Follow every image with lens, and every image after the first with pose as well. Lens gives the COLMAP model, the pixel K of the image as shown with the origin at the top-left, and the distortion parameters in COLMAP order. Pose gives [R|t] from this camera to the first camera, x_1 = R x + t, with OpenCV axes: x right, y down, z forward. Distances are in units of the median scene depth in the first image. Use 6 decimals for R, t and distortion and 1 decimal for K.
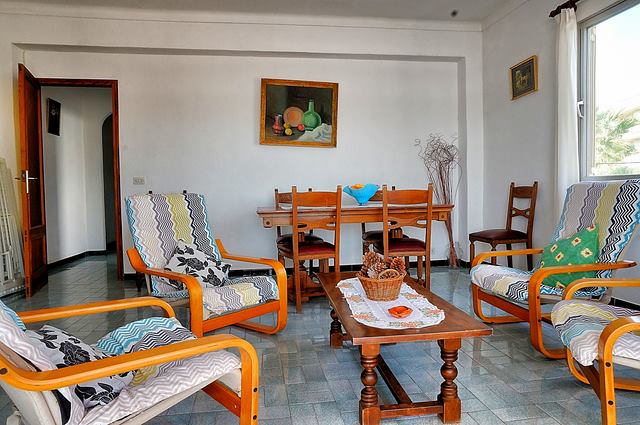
lens RADIAL K [[420.9, 0, 324.2], [0, 420.9, 212.4], [0, 0, 1]] dist [-0.033252, 0.003637]
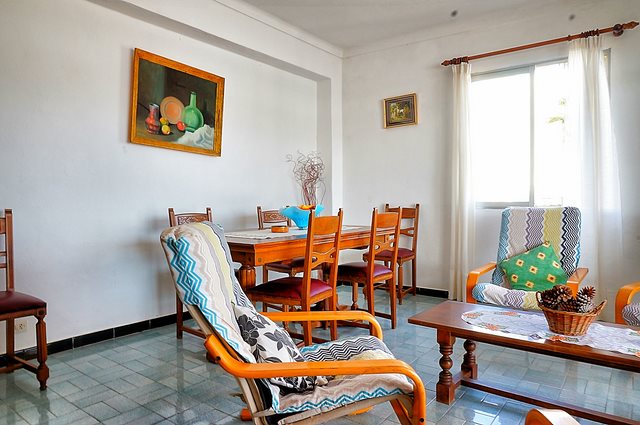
lens RADIAL K [[420.9, 0, 324.8], [0, 420.9, 209.3], [0, 0, 1]] dist [-0.033252, 0.003637]
pose [[0.718698, 0.002863, 0.695316, -0.388061], [0.025412, 0.999215, -0.030381, -0.025732], [-0.694857, 0.039504, 0.718062, 0.295369]]
